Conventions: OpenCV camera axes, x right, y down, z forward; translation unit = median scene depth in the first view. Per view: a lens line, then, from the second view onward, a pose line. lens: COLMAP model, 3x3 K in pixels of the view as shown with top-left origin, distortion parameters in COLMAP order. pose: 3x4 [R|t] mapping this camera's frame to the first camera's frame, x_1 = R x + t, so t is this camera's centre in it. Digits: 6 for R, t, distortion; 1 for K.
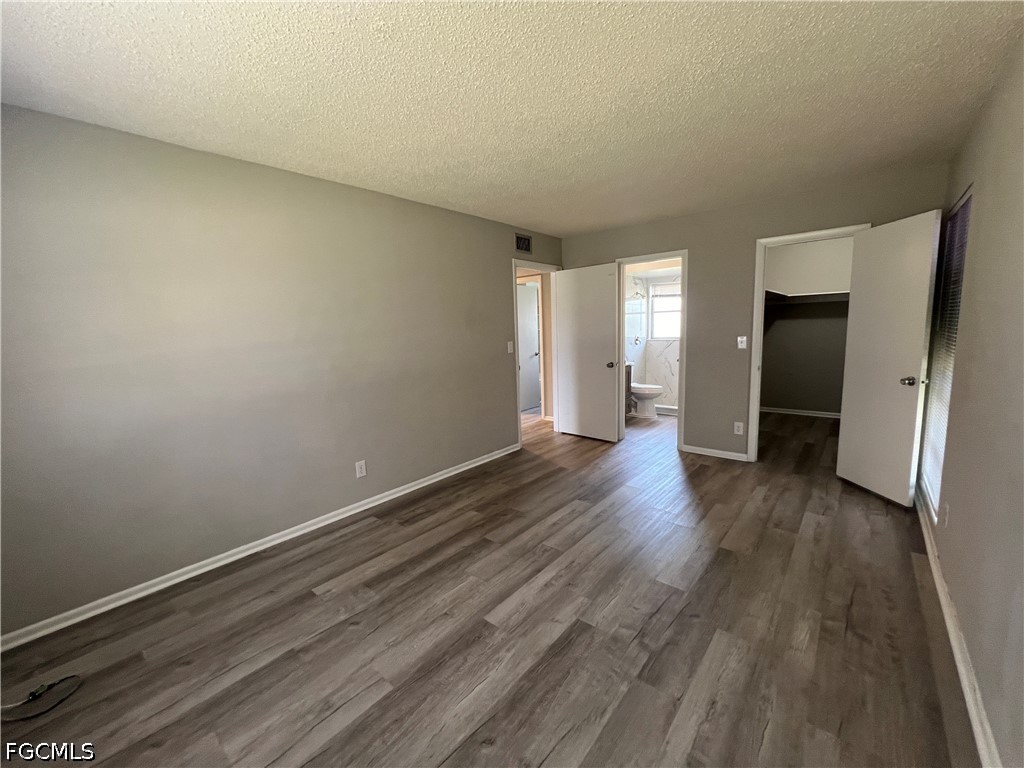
lens RADIAL K [[411.2, 0, 505.6], [0, 411.2, 385.8], [0, 0, 1]] dist [-0.005002, 0.001530]
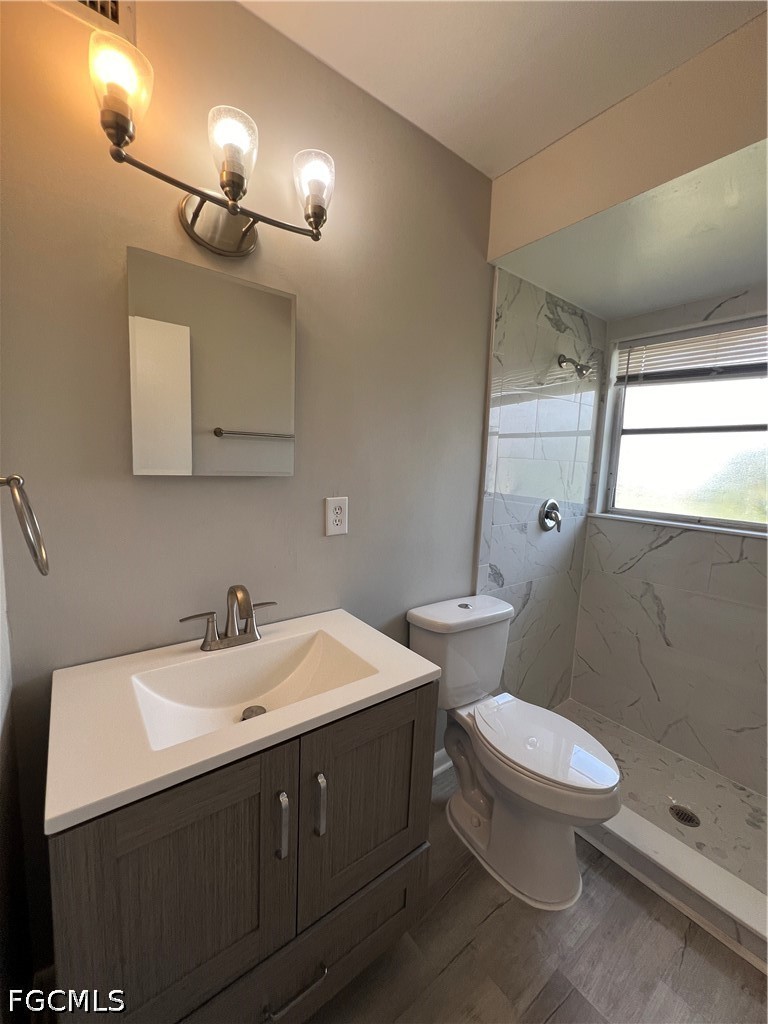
lens RADIAL K [[411.2, 0, 391.6], [0, 411.2, 516.1], [0, 0, 1]] dist [-0.005002, 0.001530]
pose [[0.977165, 0.089934, -0.192513, 0.257631], [-0.093578, 0.995563, -0.009900, -0.093832], [0.190768, 0.027689, 0.981245, 0.662238]]
